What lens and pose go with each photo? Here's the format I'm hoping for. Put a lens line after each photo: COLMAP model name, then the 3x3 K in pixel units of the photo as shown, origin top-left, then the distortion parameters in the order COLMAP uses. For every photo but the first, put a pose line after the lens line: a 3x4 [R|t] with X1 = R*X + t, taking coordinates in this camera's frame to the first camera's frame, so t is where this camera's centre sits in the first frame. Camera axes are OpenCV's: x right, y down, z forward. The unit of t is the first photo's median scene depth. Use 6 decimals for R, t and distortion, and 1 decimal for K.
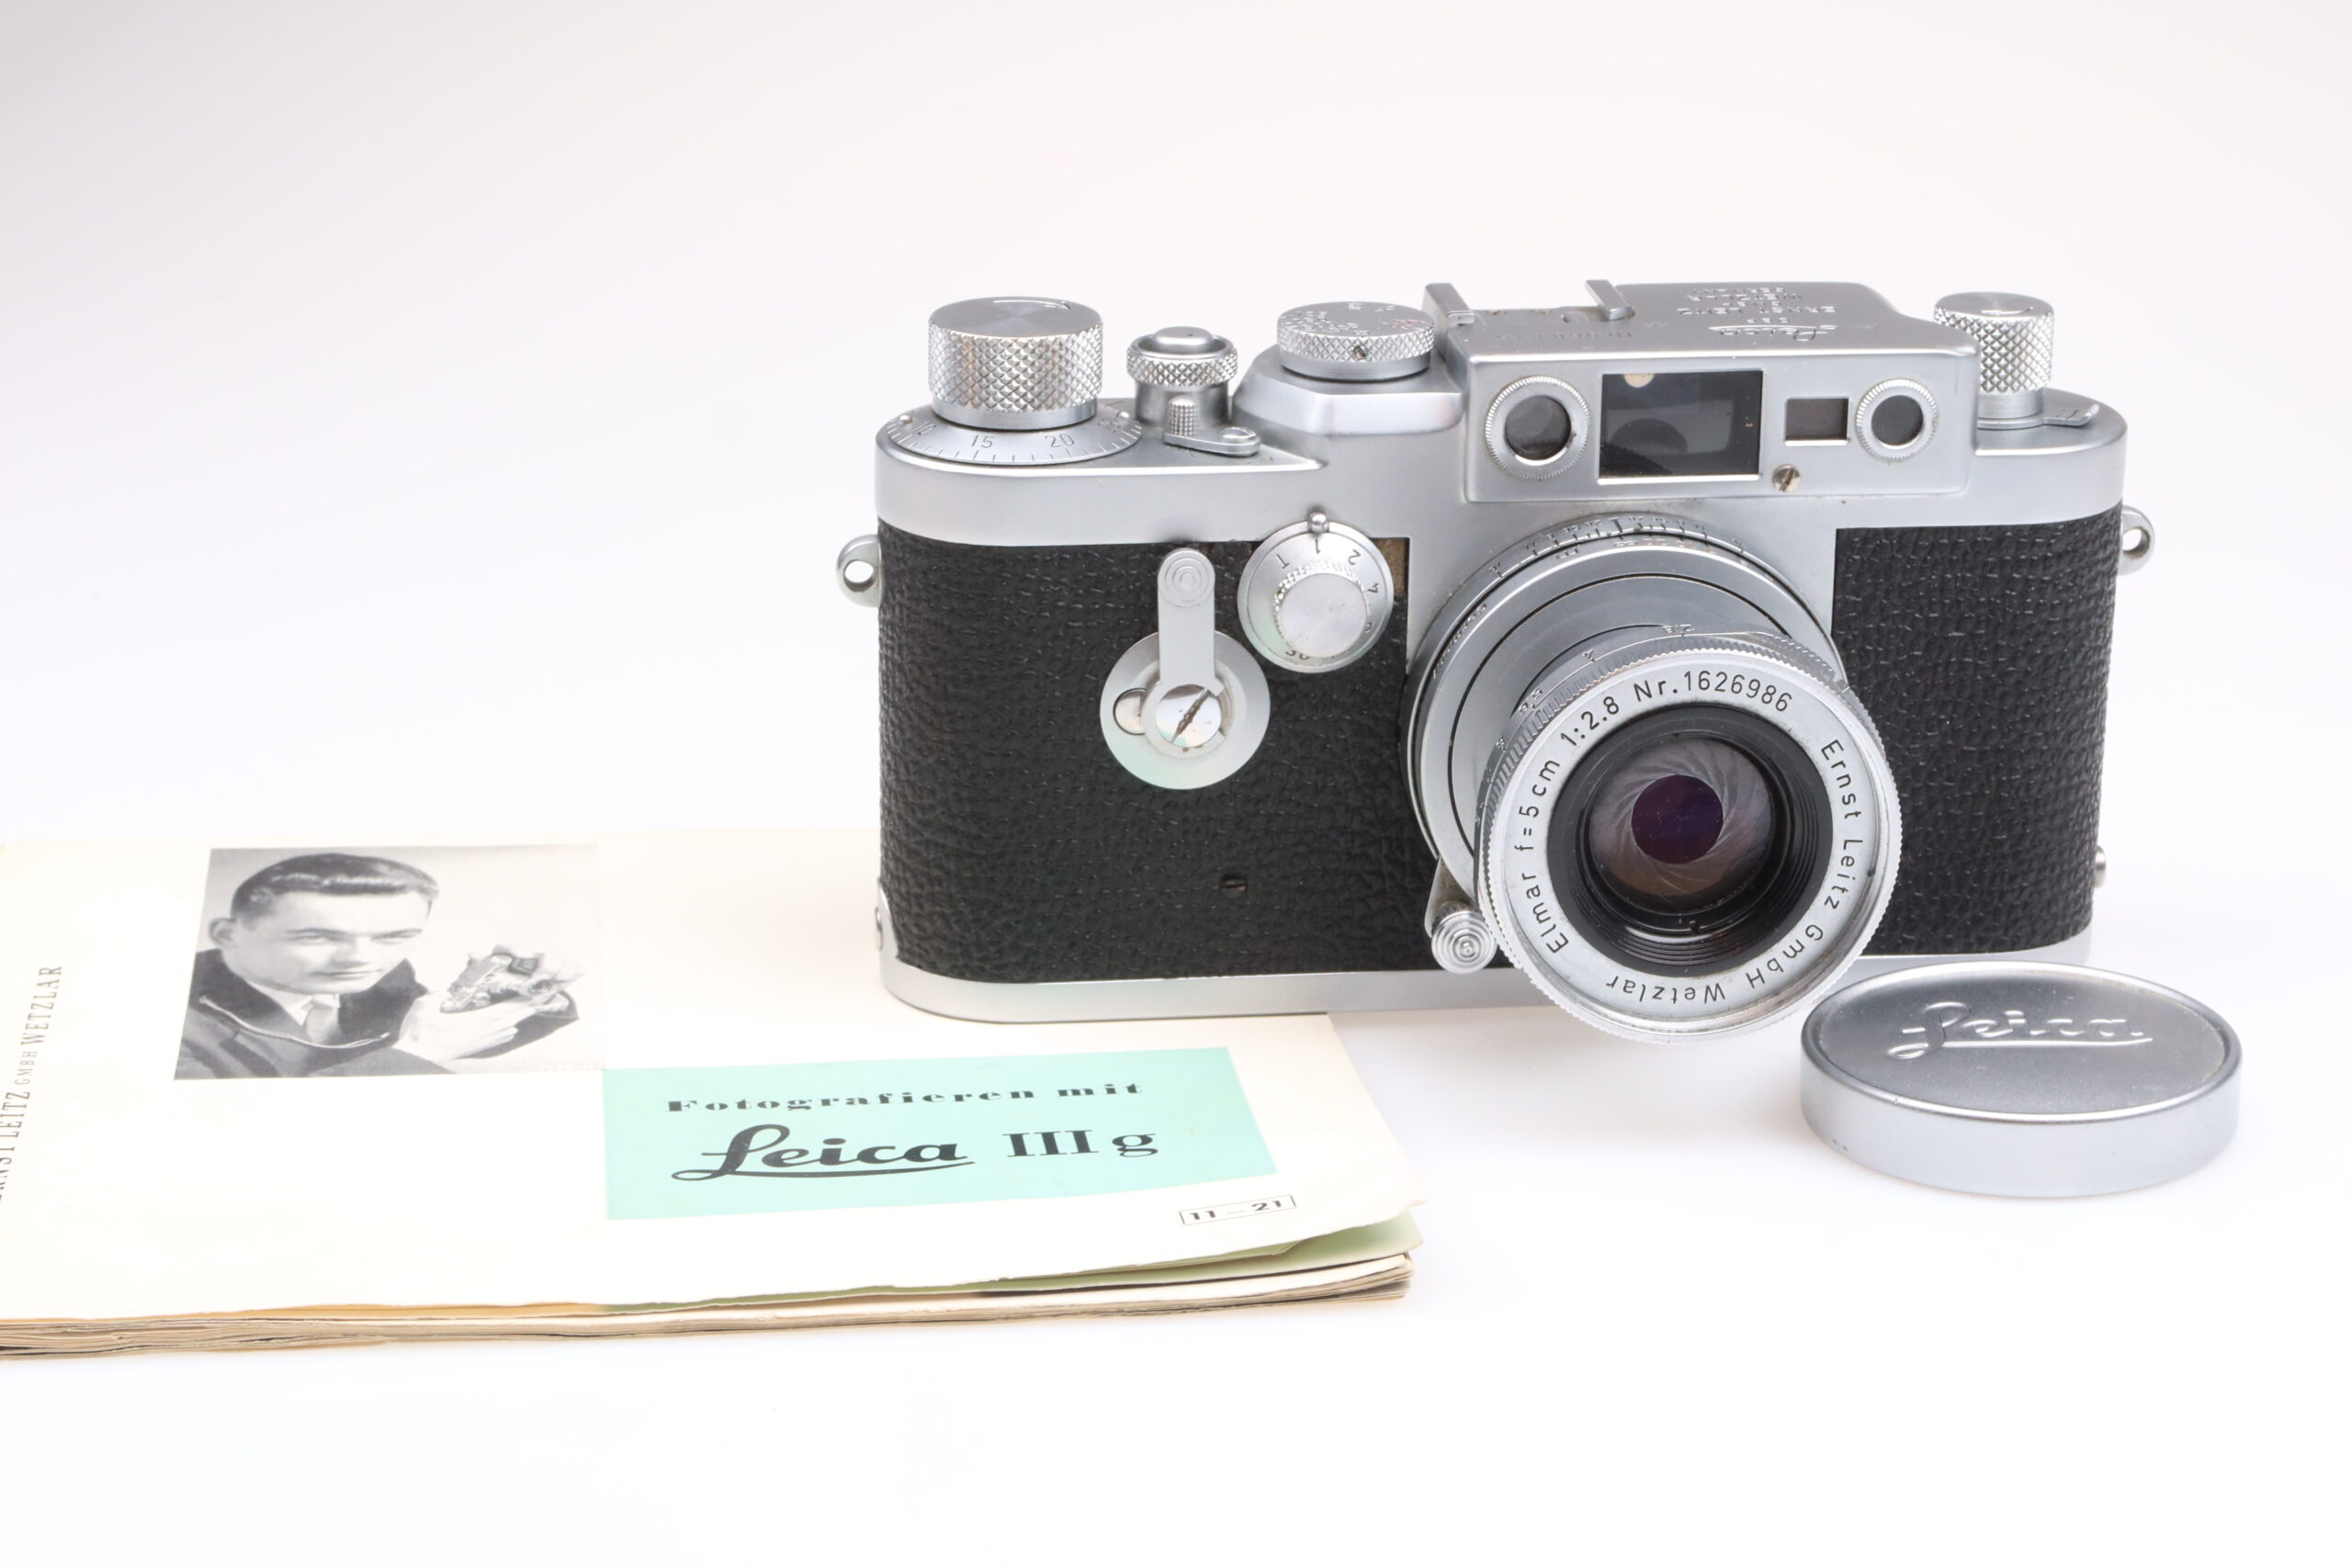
lens RADIAL K [[5128.0, 0, 1177.0], [0, 5128.0, 648.8], [0, 0, 1]] dist [-0.073281, -0.354149]
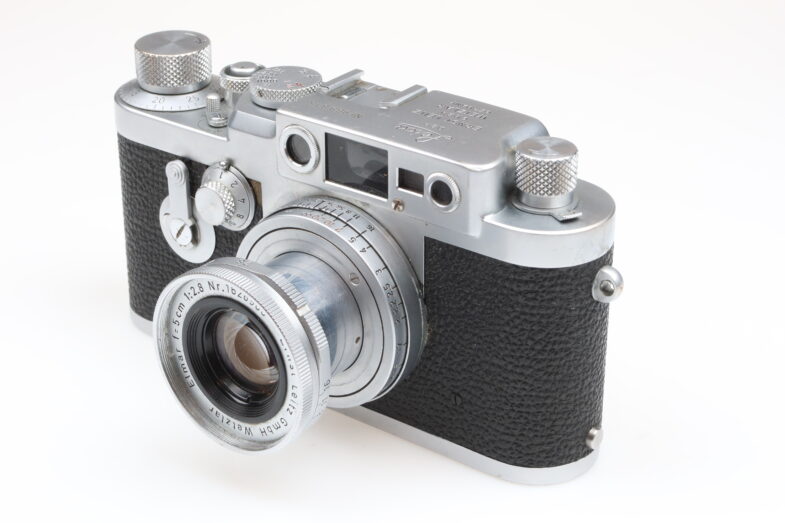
lens RADIAL K [[1711.7, 0, 392.8], [0, 1711.7, 216.4], [0, 0, 1]] dist [-0.073281, -0.354149]
pose [[0.727866, 0.285085, -0.623649, 0.534571], [-0.200174, 0.958203, 0.204393, -0.164913], [0.655852, -0.023933, 0.754510, 0.486358]]
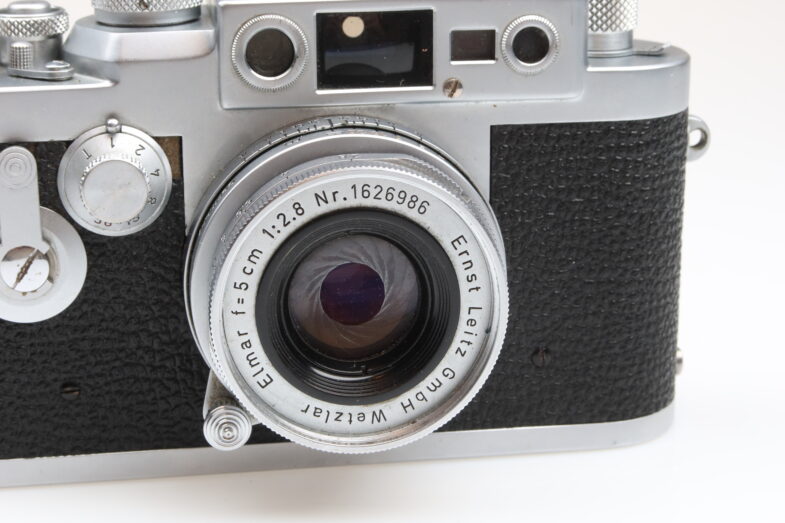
lens RADIAL K [[1711.7, 0, 392.8], [0, 1711.7, 216.4], [0, 0, 1]] dist [-0.073281, -0.354149]
pose [[0.998869, -0.024624, 0.040679, 0.082088], [0.026521, 0.998553, -0.046776, 0.022845], [-0.039468, 0.047802, 0.998077, 0.532051]]
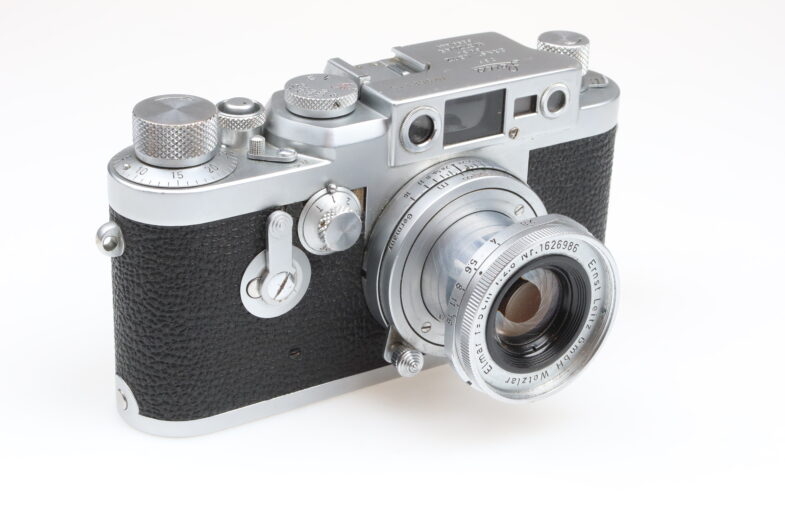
lens RADIAL K [[1711.7, 0, 392.8], [0, 1711.7, 216.4], [0, 0, 1]] dist [-0.073281, -0.354149]
pose [[0.897631, -0.165526, 0.408486, -0.238089], [0.105540, 0.980560, 0.165420, -0.125891], [-0.427926, -0.105375, 0.897650, 0.345042]]
